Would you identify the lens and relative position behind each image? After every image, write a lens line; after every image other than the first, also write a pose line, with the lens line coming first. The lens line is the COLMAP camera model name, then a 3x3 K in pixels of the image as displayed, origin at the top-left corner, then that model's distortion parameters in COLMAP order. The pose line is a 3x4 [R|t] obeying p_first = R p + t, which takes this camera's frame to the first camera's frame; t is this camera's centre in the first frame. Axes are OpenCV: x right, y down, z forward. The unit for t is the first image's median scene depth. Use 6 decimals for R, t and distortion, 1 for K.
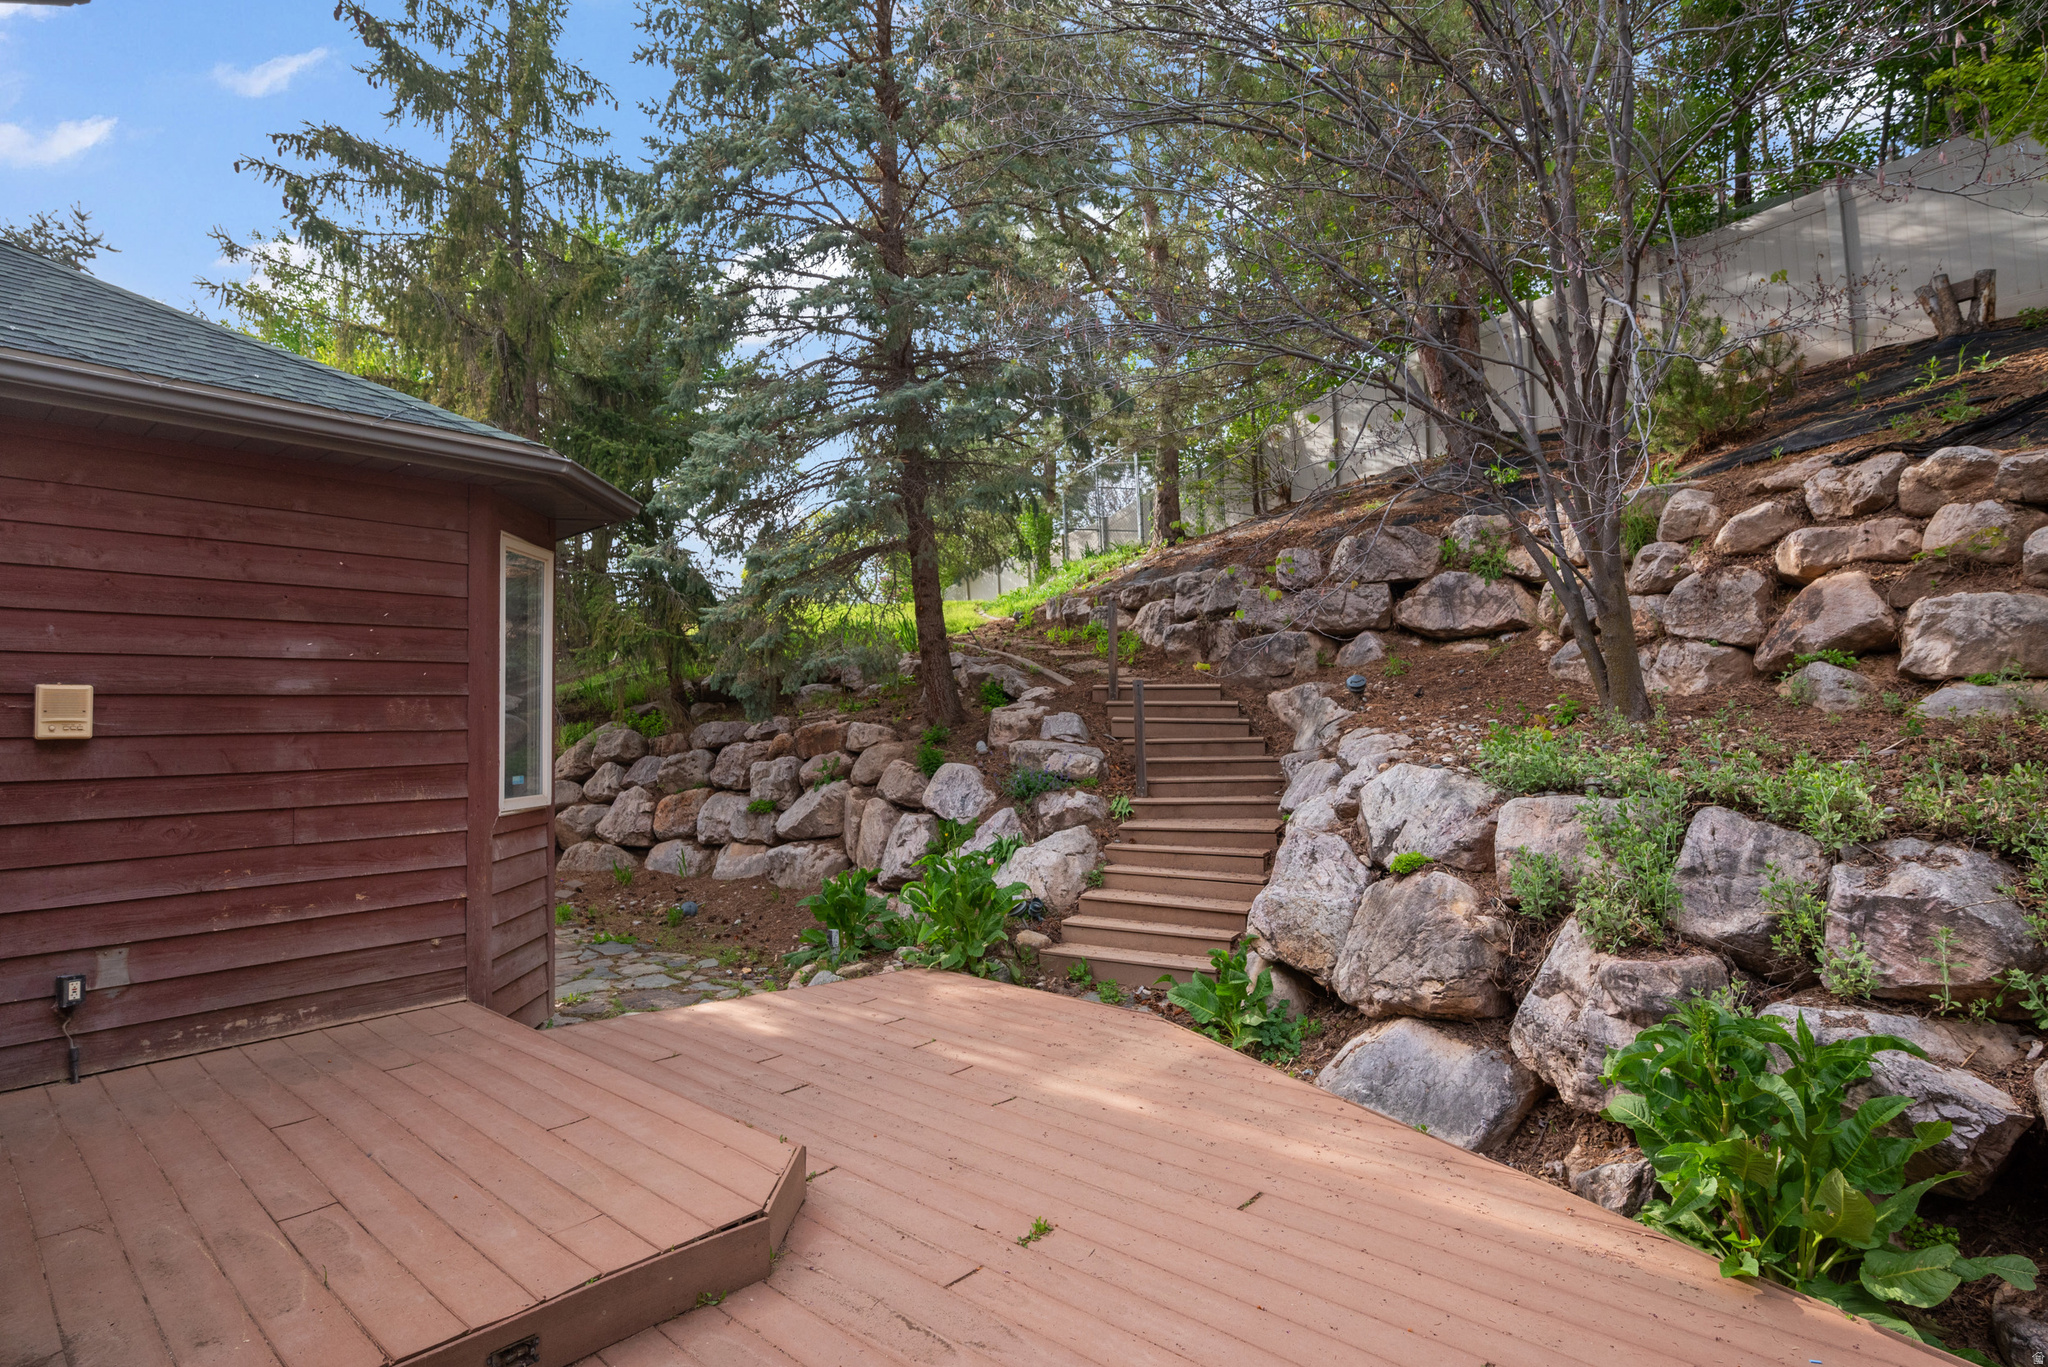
lens RADIAL K [[1049.7, 0, 1024.0], [0, 1049.7, 683.5], [0, 0, 1]] dist [0.000000, -0.000010]
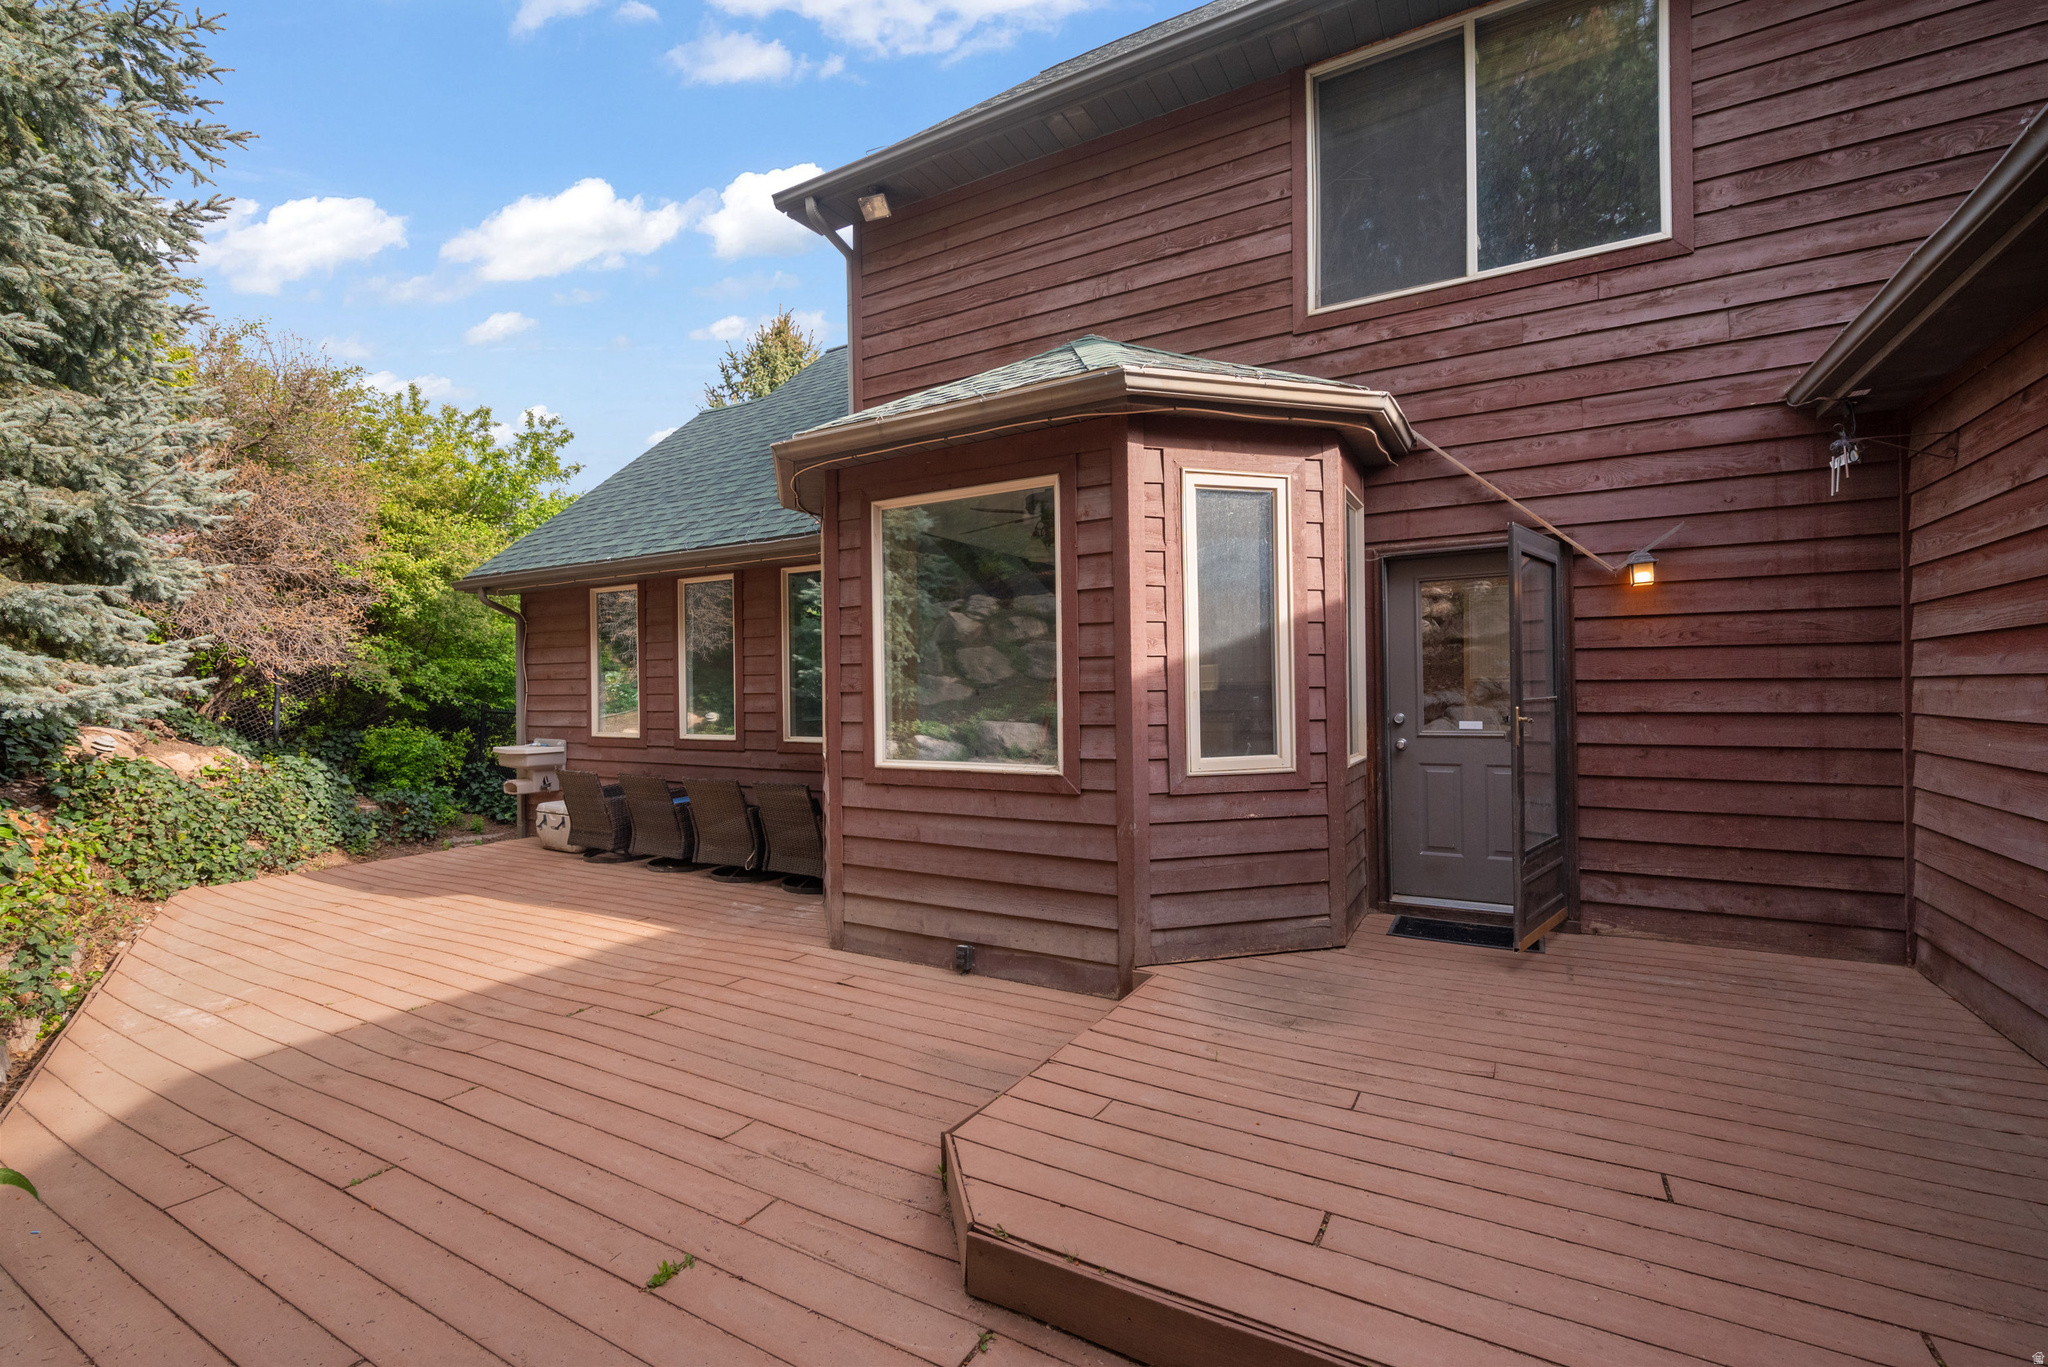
lens RADIAL K [[887.5, 0, 1024.0], [0, 887.5, 683.5], [0, 0, 1]] dist [0.000008, -0.000005]
pose [[-0.977422, 0.031665, -0.208910, -0.141118], [0.041247, 0.998280, -0.041669, 0.076905], [0.207231, -0.049345, -0.977047, 1.855653]]
